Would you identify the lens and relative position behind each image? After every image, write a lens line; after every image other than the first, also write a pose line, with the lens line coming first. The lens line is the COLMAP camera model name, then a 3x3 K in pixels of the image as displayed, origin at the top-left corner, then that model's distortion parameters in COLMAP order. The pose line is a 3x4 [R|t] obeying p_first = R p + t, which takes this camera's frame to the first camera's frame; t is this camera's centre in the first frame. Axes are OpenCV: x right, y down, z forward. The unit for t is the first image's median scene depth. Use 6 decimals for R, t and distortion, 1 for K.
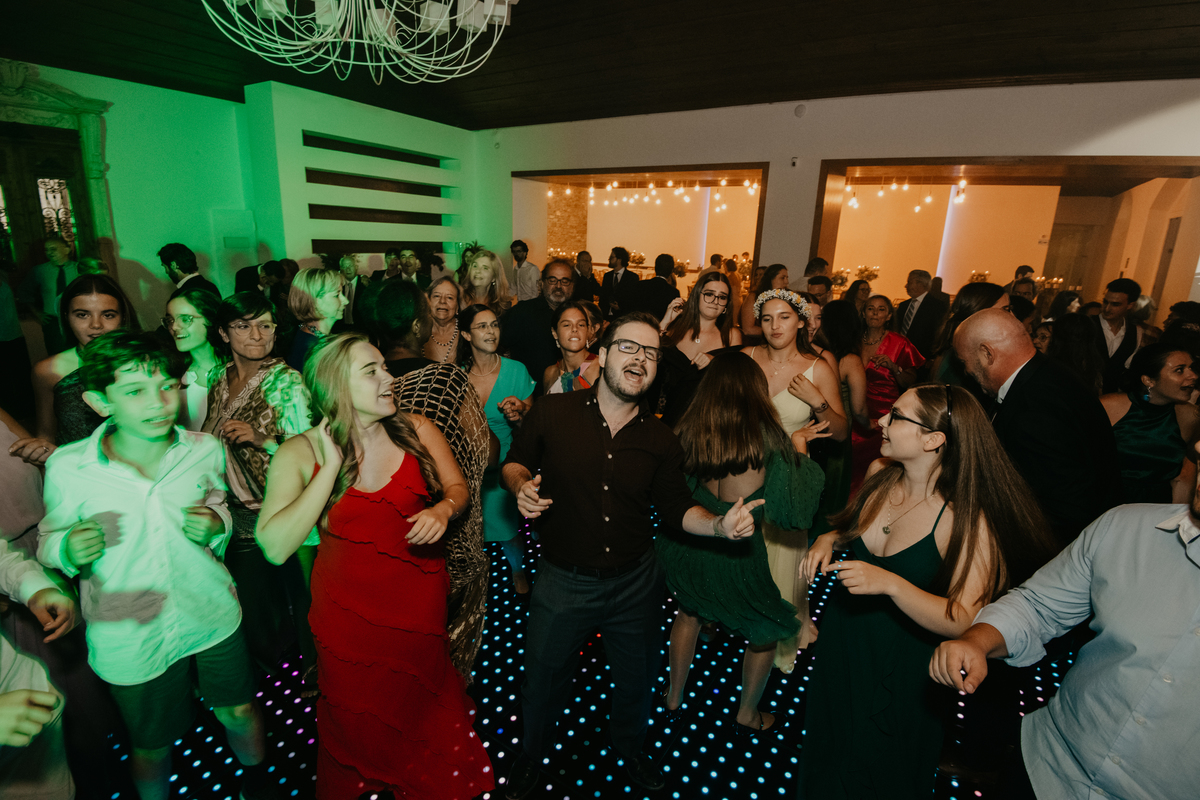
lens RADIAL K [[559.0, 0, 600.0], [0, 559.0, 400.0], [0, 0, 1]] dist [-0.002215, -0.000399]
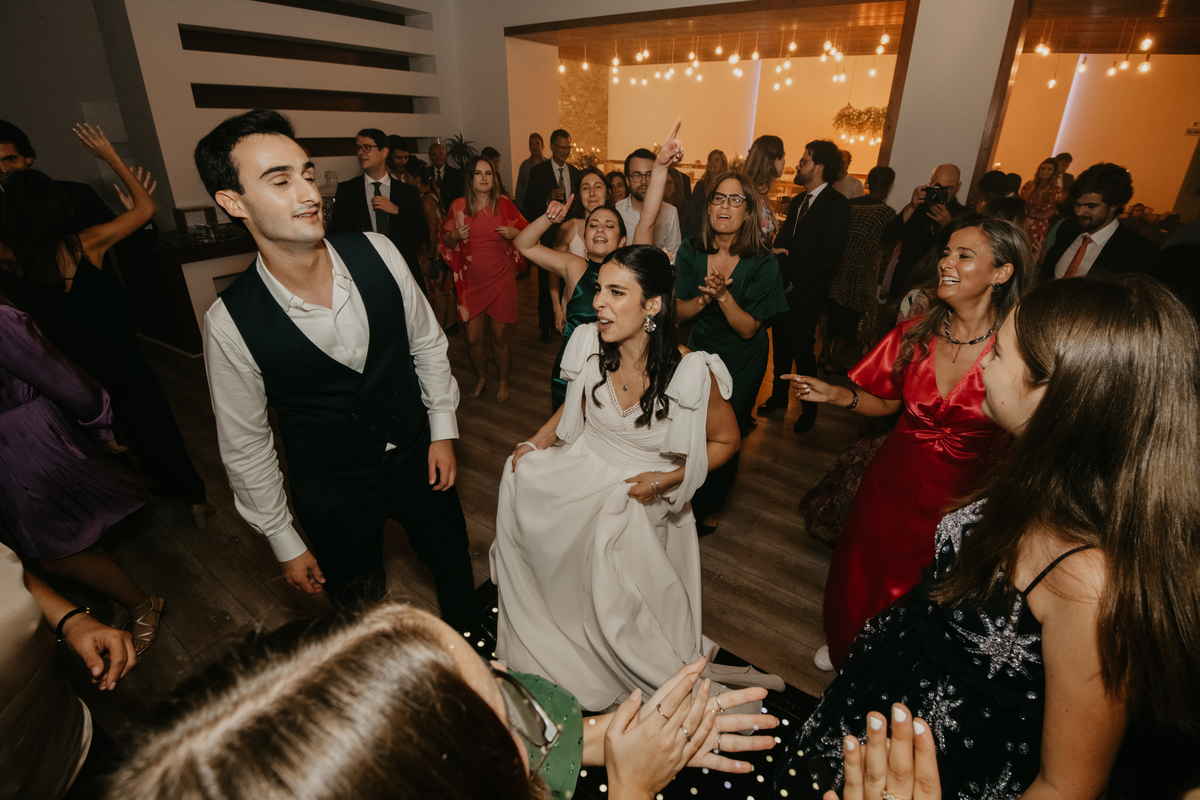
lens RADIAL K [[573.2, 0, 600.0], [0, 573.2, 400.0], [0, 0, 1]] dist [-0.000504, -0.000174]
pose [[0.999367, -0.002101, -0.035511, -0.009281], [0.007673, 0.987487, 0.157515, -0.038984], [0.034736, -0.157687, 0.986878, 0.141219]]
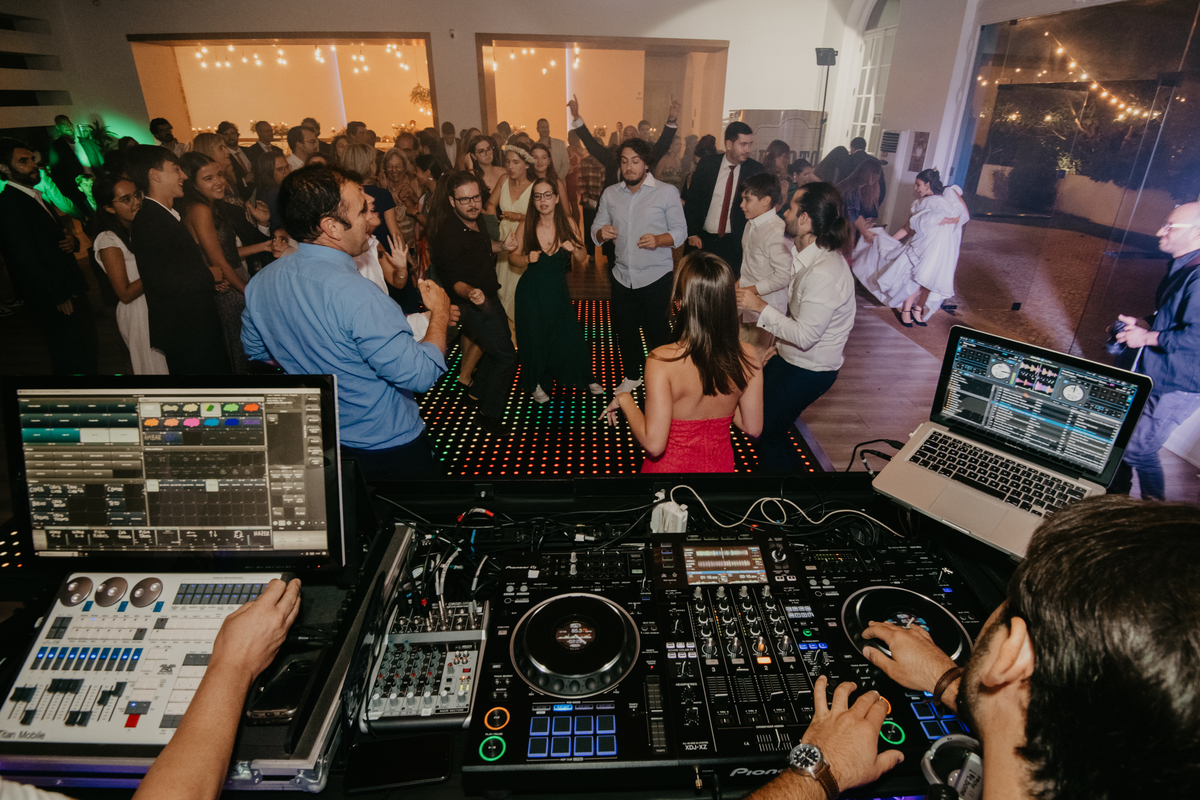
lens RADIAL K [[601.1, 0, 600.4], [0, 601.1, 369.3], [0, 0, 1]] dist [-0.049886, -0.000436]
pose [[0.829070, -0.242507, 0.503819, -0.072997], [0.165371, 0.967090, 0.193365, 0.021734], [-0.534130, -0.076996, 0.841889, -0.093848]]
